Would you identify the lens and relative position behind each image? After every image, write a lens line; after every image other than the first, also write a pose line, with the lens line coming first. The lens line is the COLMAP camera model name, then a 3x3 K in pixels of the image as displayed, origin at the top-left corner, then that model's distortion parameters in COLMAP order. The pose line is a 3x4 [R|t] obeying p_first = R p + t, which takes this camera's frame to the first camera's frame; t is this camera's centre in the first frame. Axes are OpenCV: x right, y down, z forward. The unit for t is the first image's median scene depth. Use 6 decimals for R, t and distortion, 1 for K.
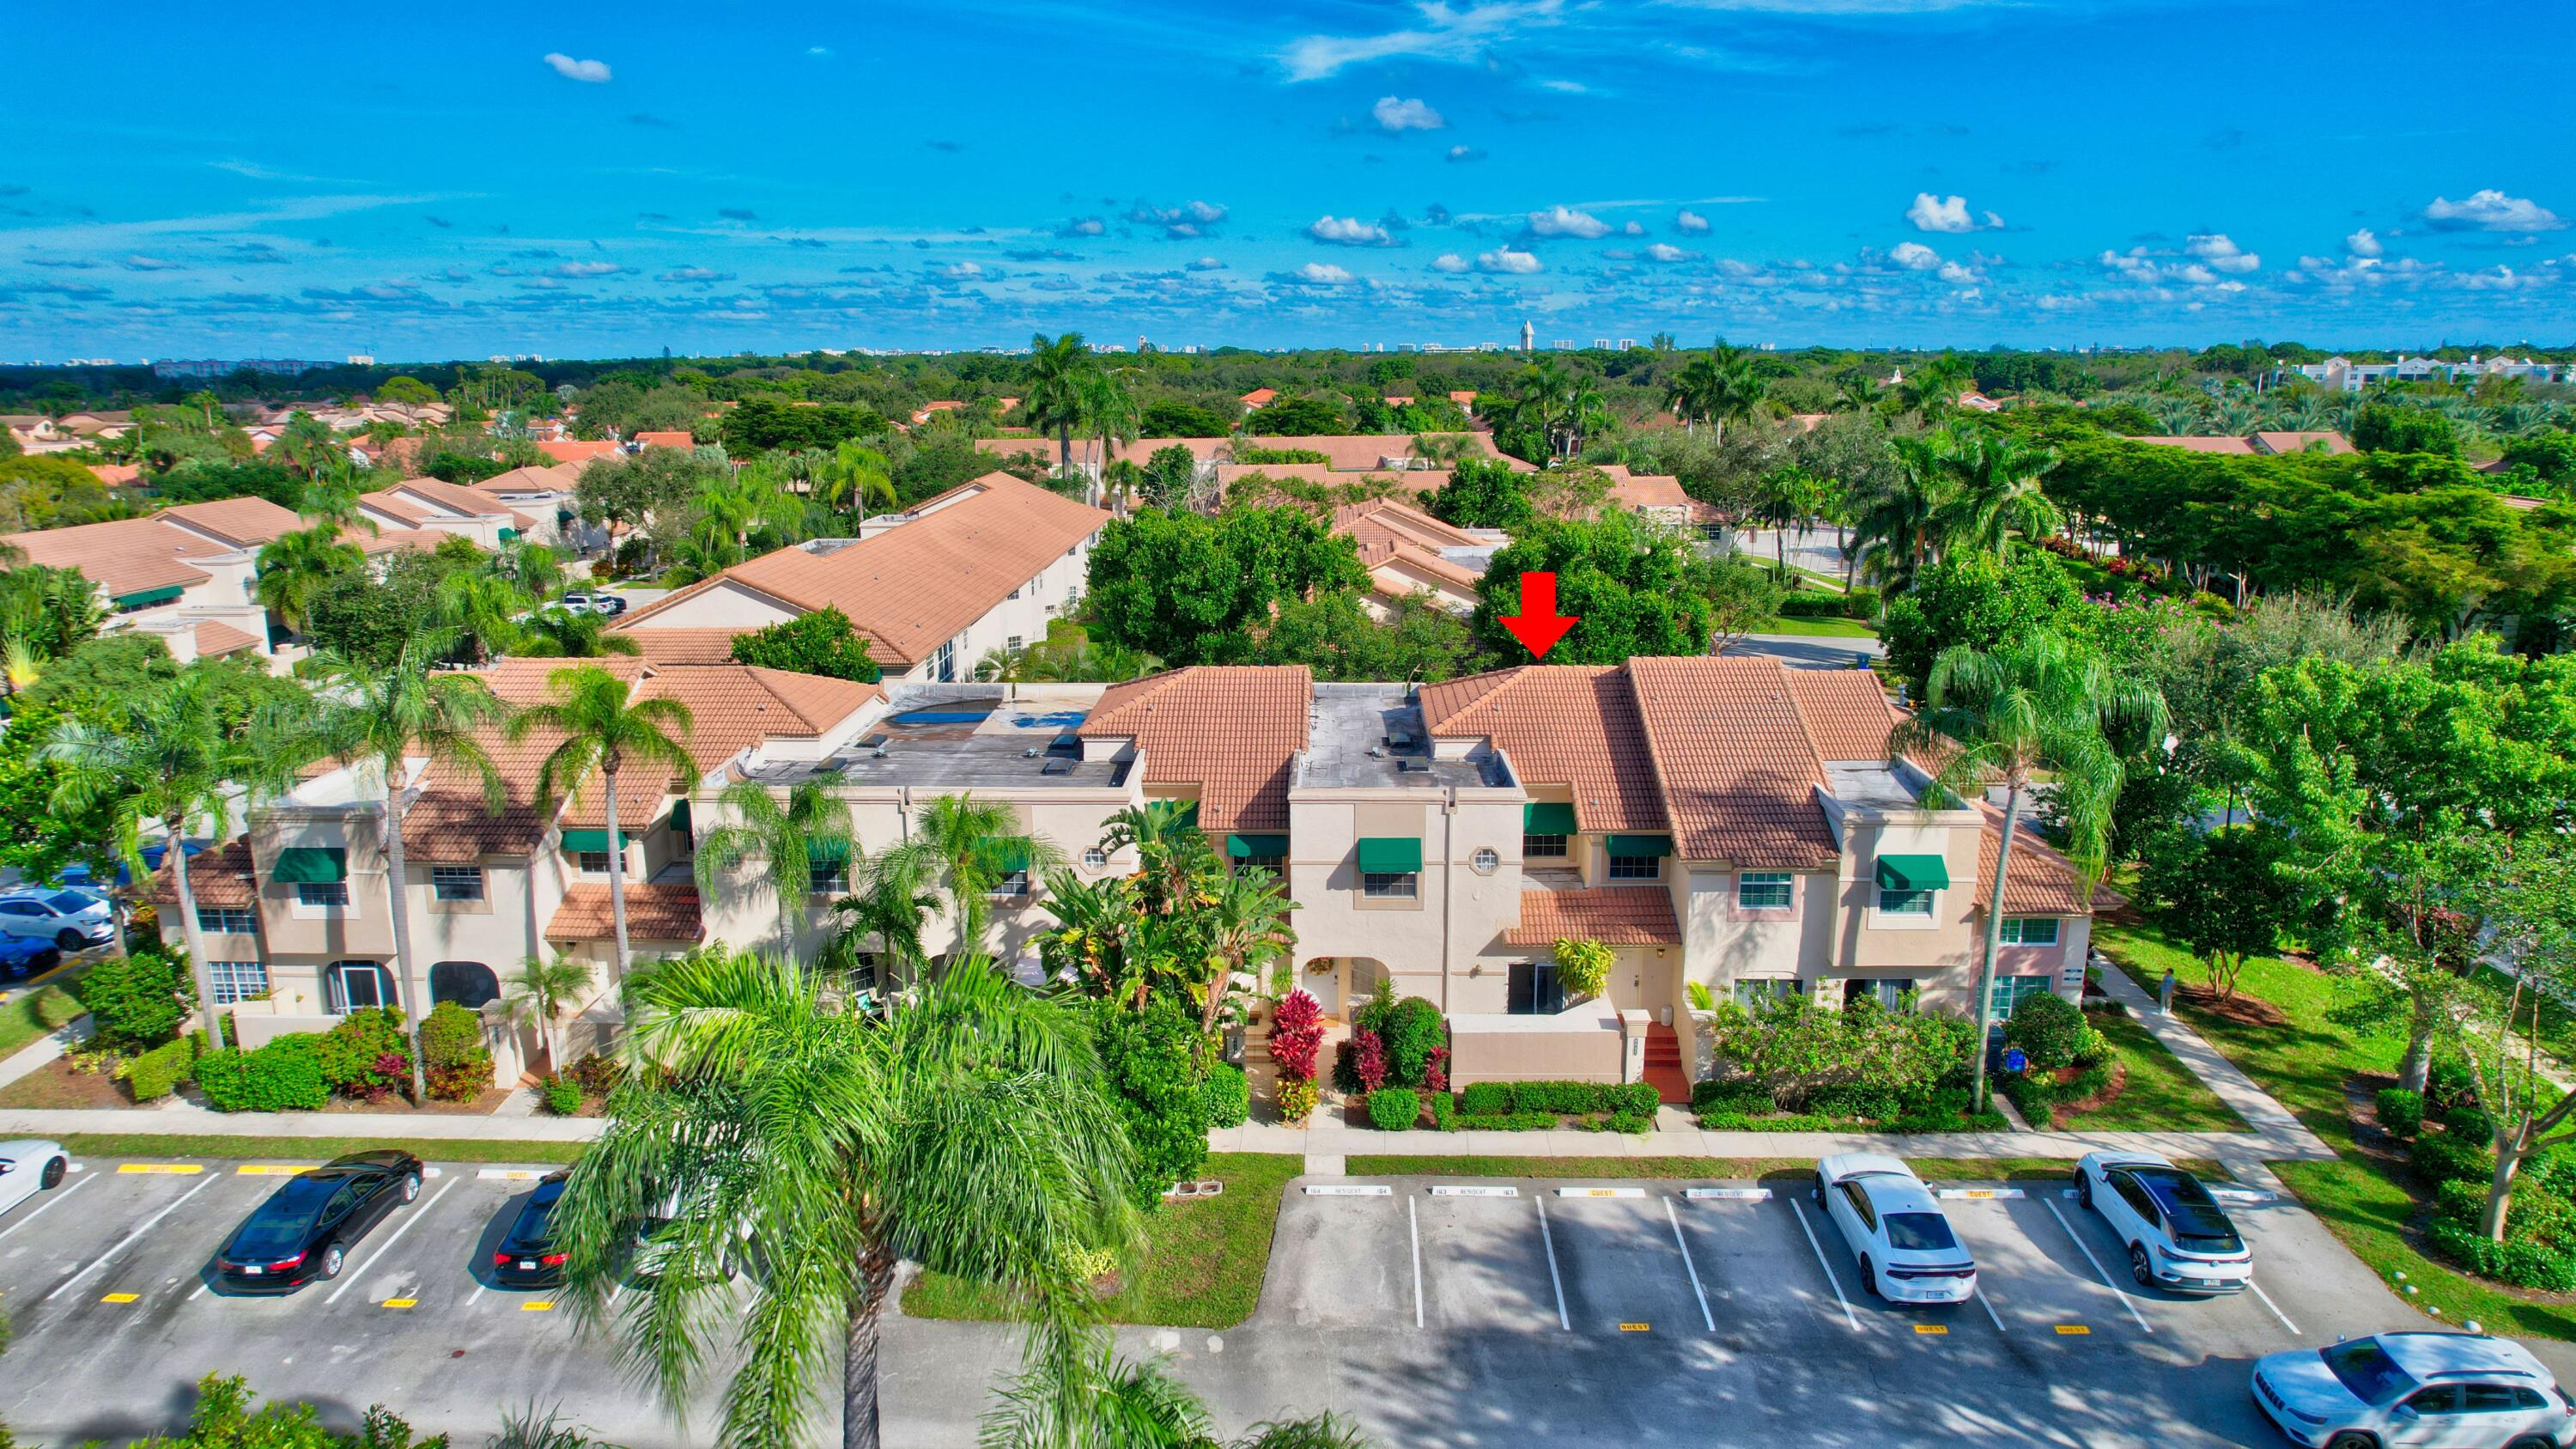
lens RADIAL K [[1628.4, 0, 1286.4], [0, 1628.4, 725.9], [0, 0, 1]] dist [-0.069646, 0.057517]
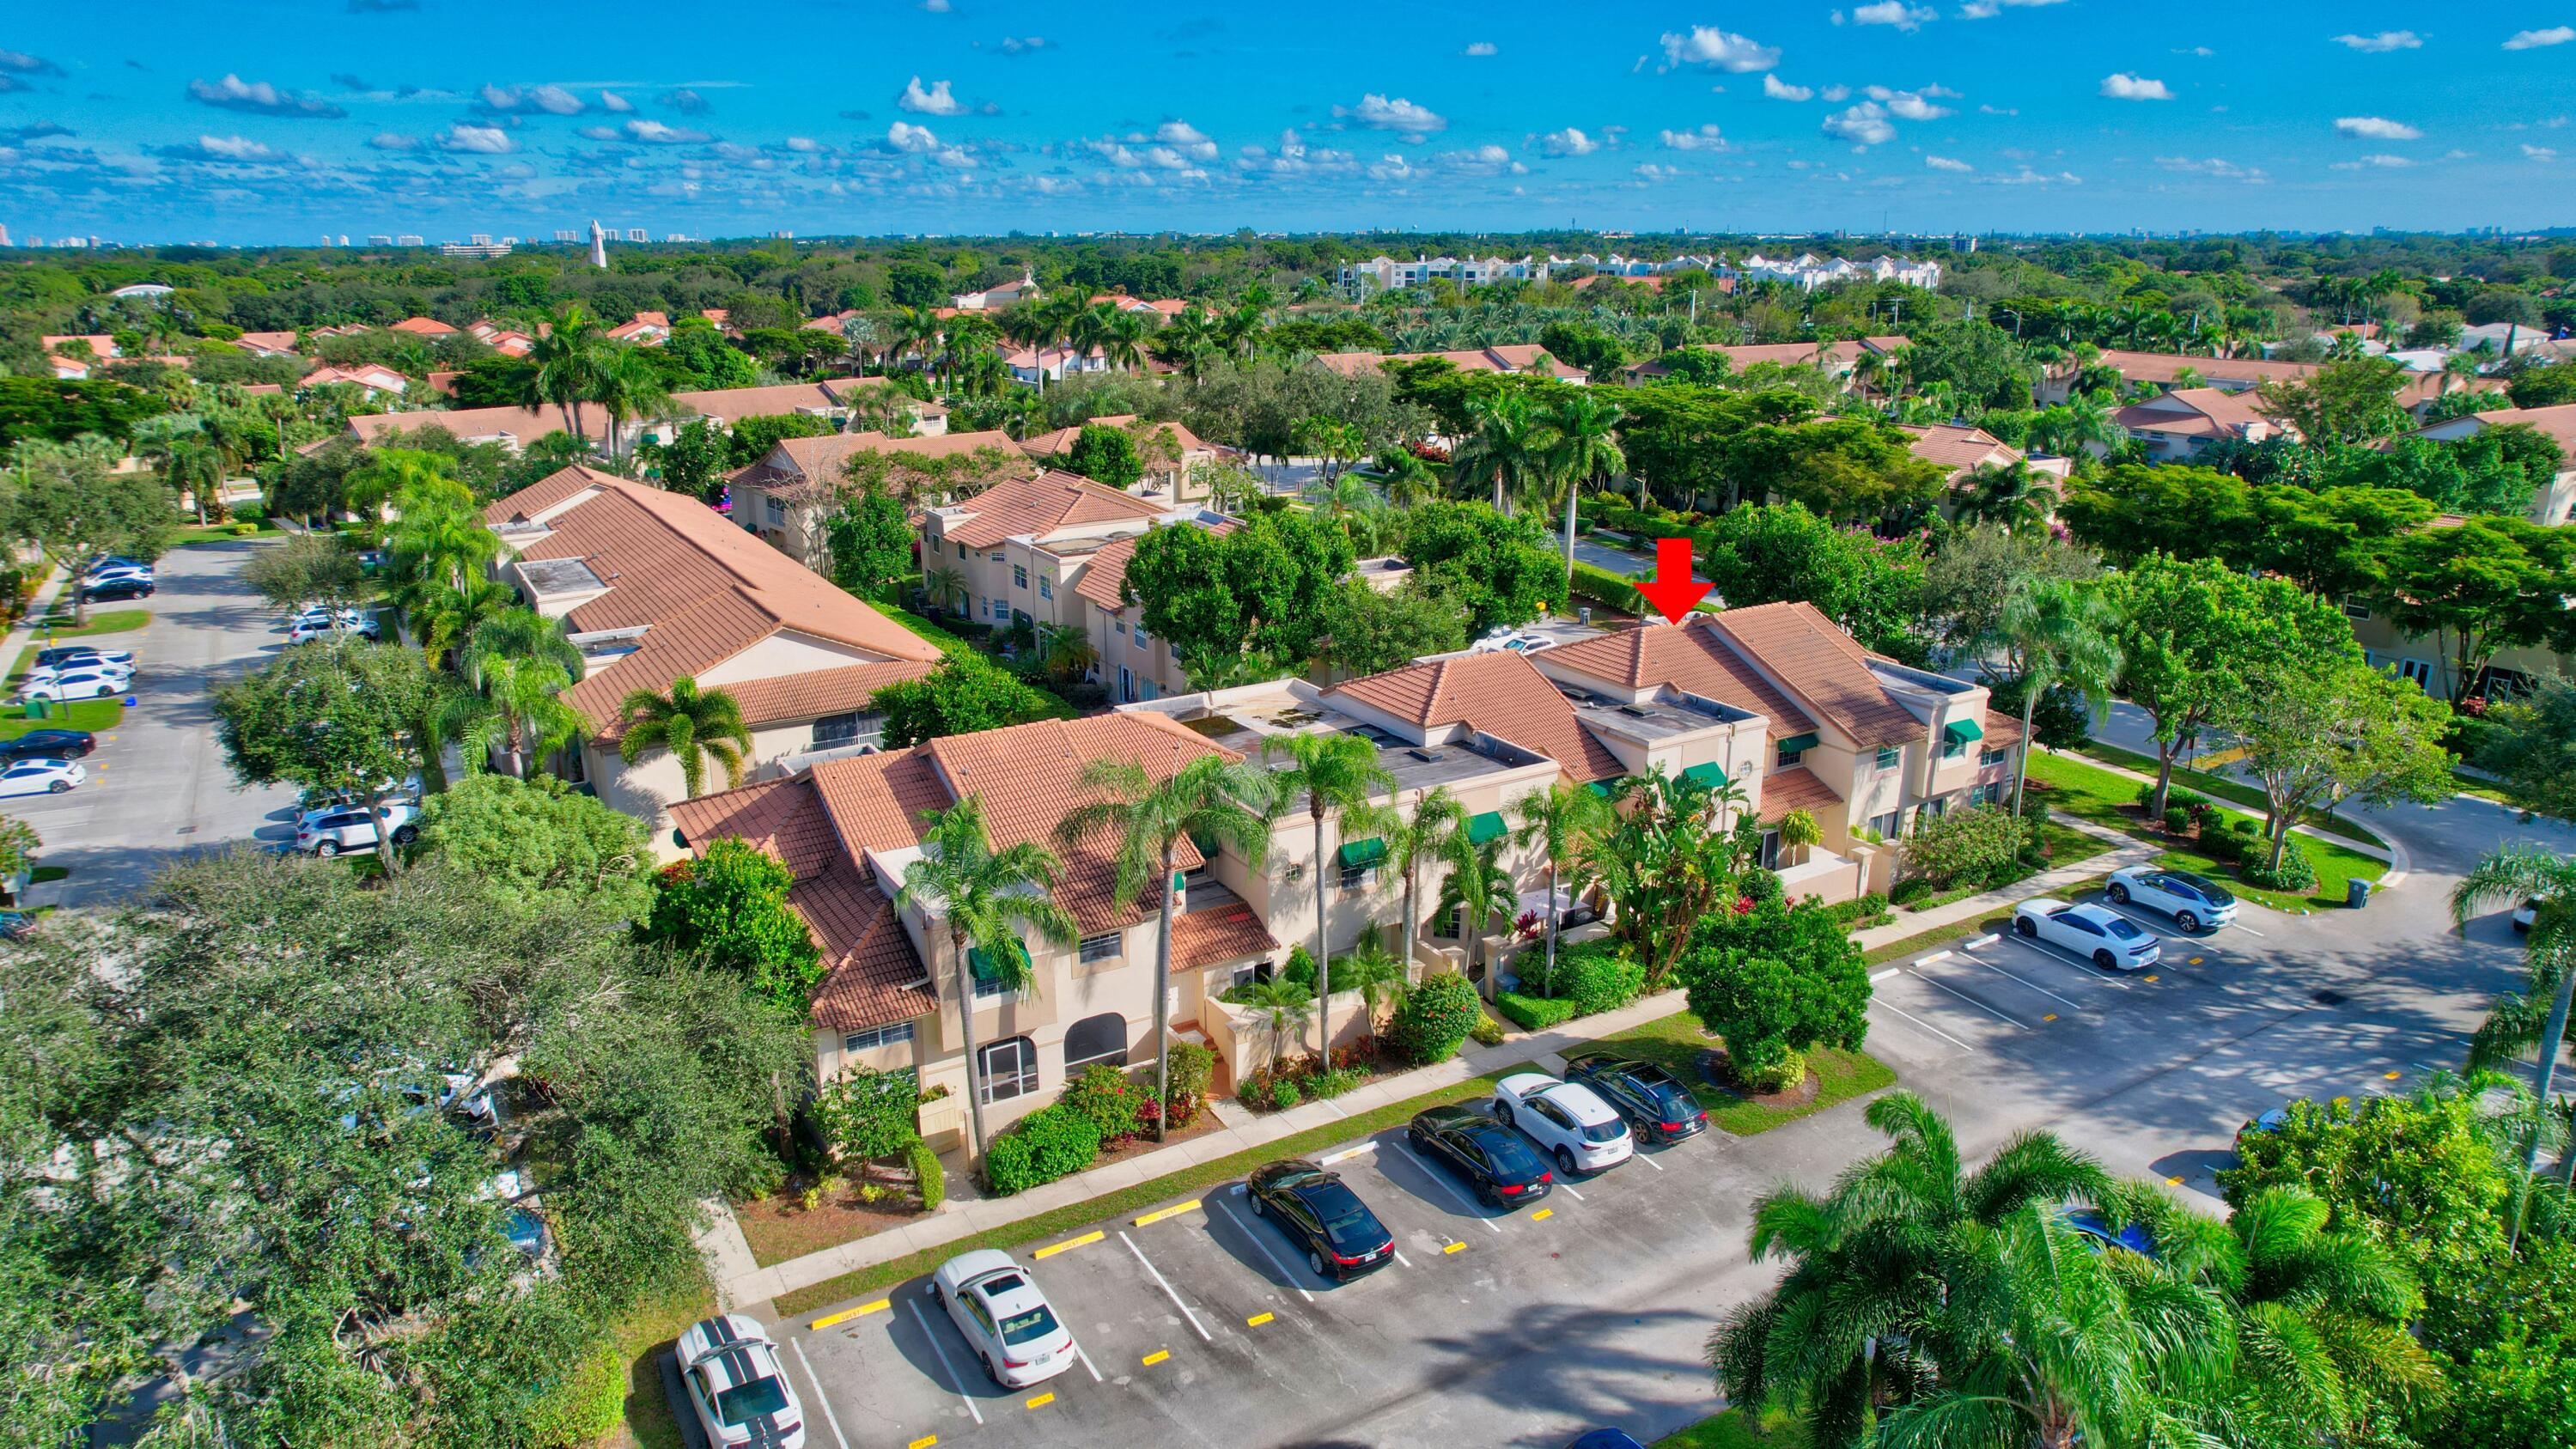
lens RADIAL K [[1628.1, 0, 1278.1], [0, 1628.1, 722.6], [0, 0, 1]] dist [-0.069646, 0.057517]
pose [[0.845122, -0.152255, 0.512433, -0.977752], [0.119435, 0.988130, 0.096619, -0.149967], [-0.521061, -0.020452, 0.853274, -0.017287]]
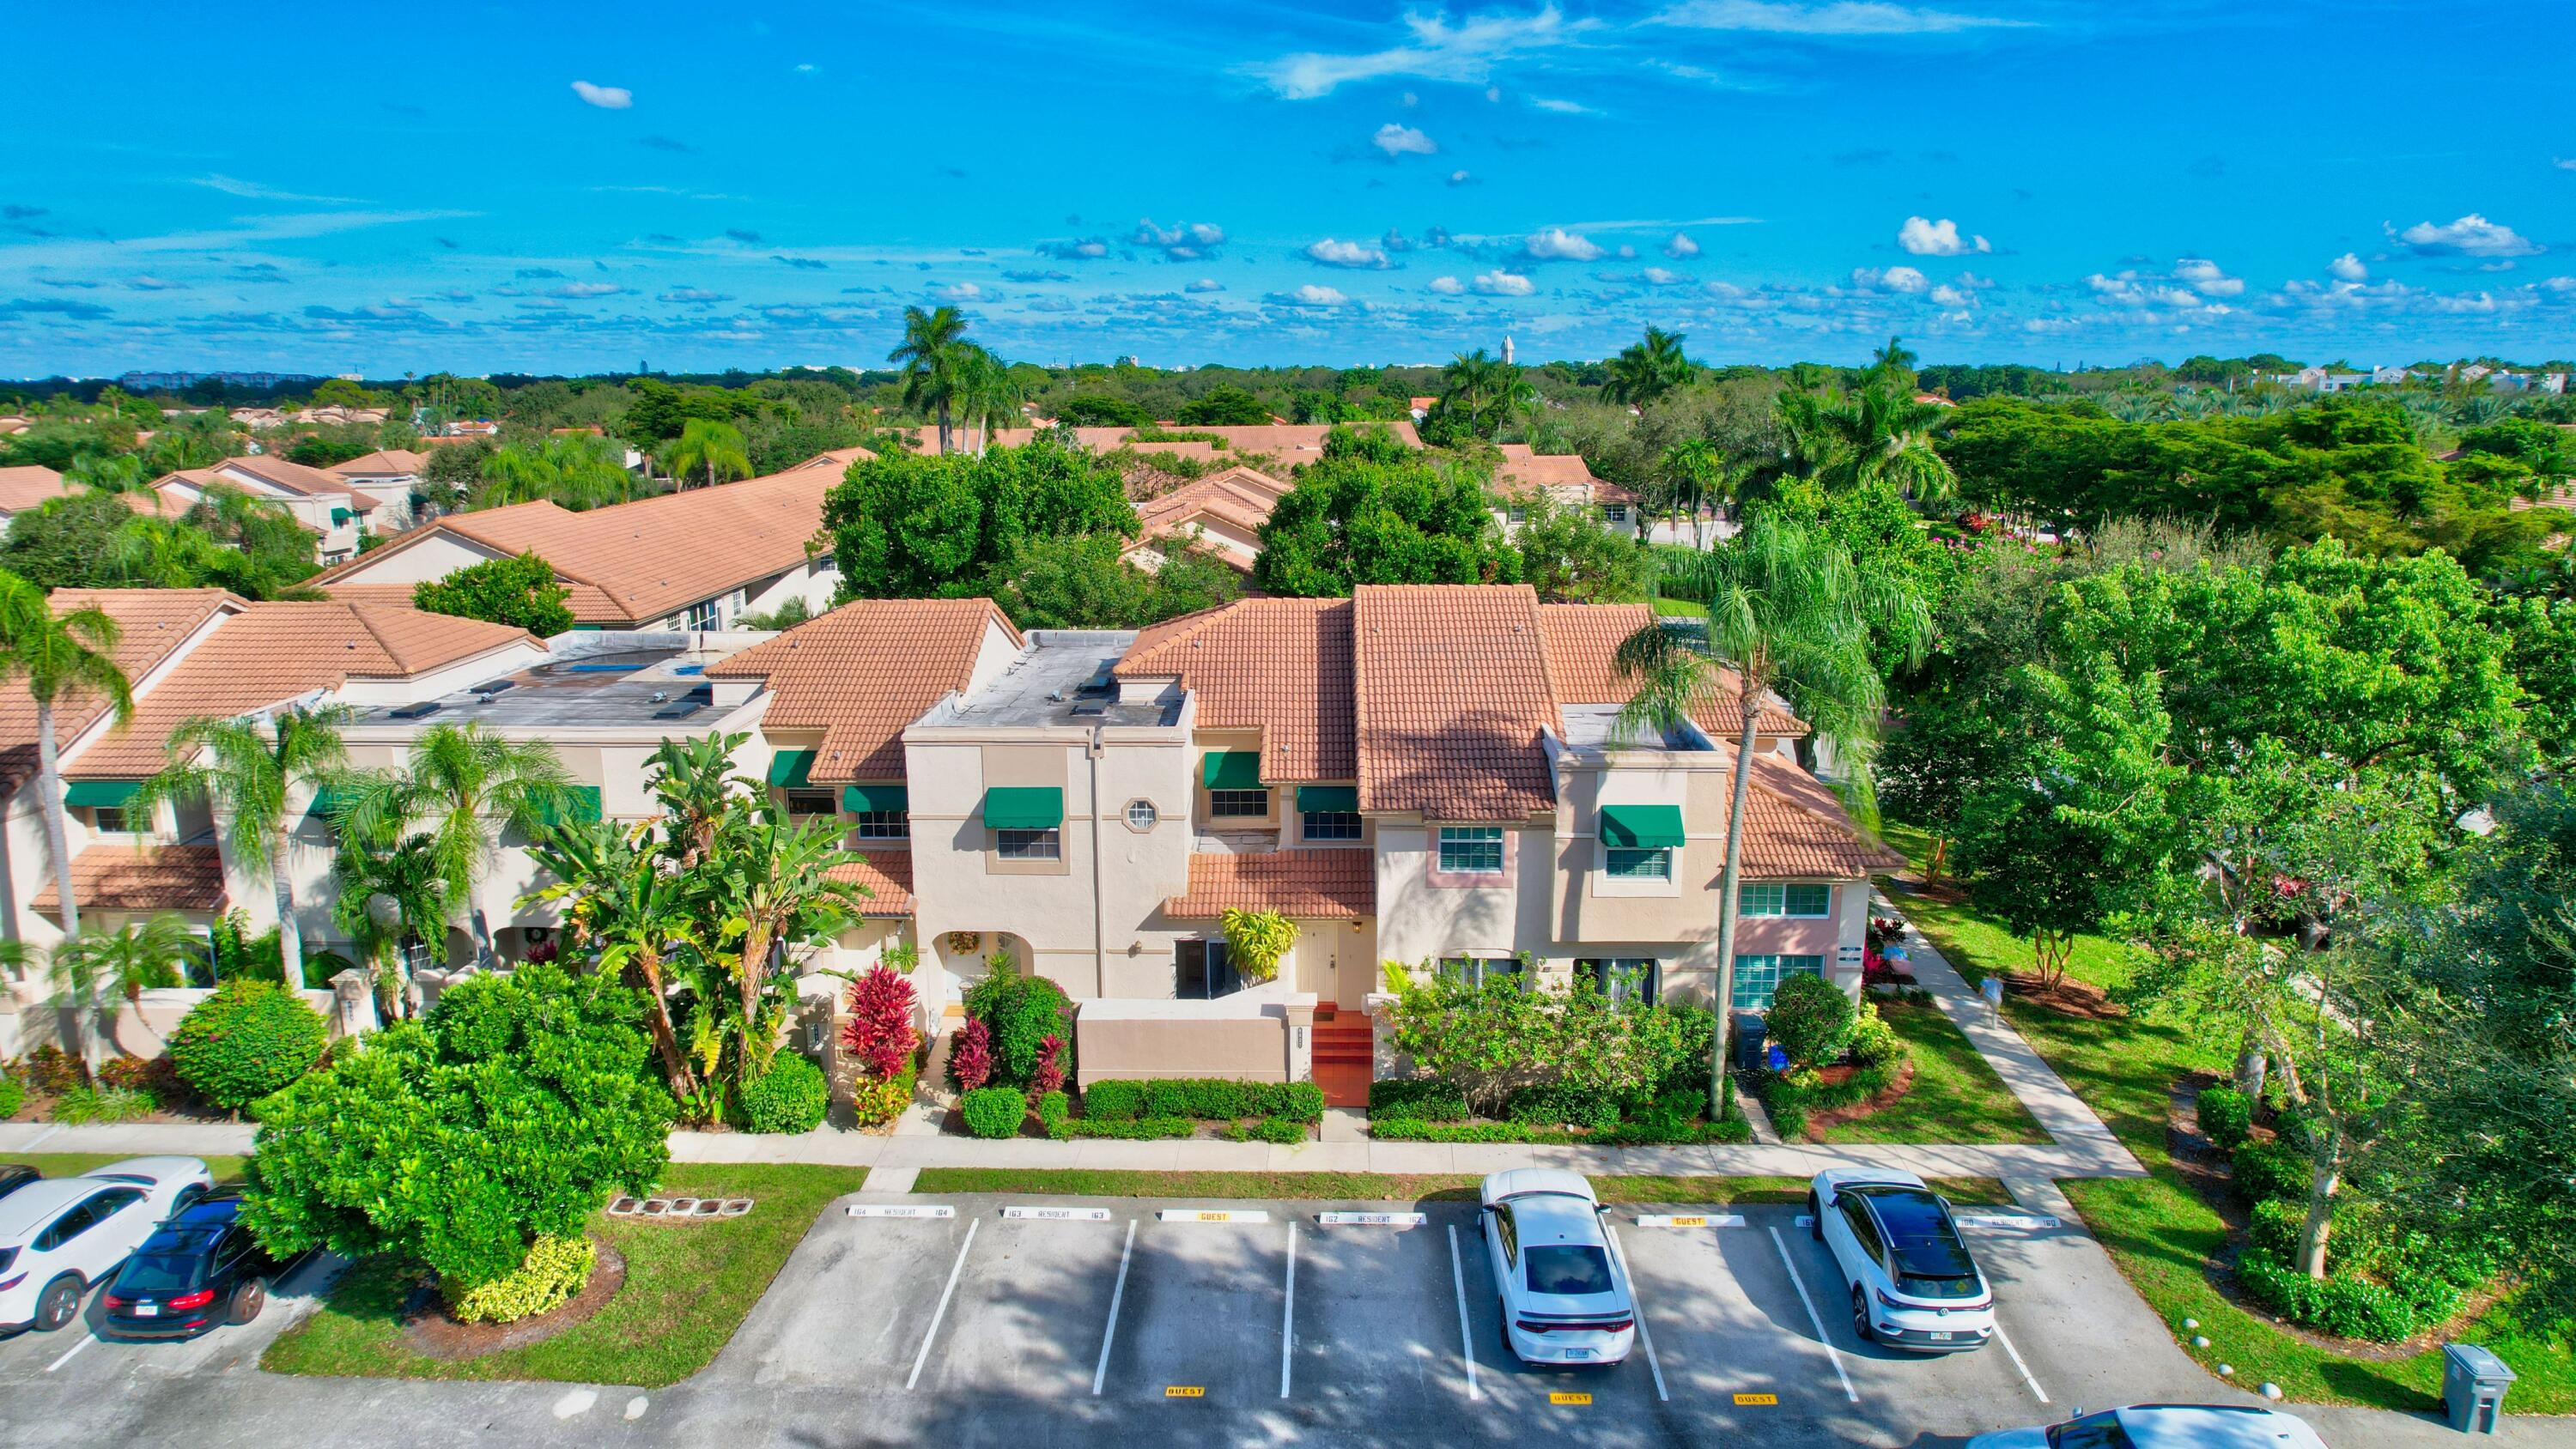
lens RADIAL K [[1627.9, 0, 1285.2], [0, 1627.9, 727.0], [0, 0, 1]] dist [-0.069646, 0.057517]
pose [[0.999989, 0.000679, 0.004595, 0.195135], [-0.000628, 0.999938, -0.011148, 0.047587], [-0.004602, 0.011145, 0.999927, 0.168690]]
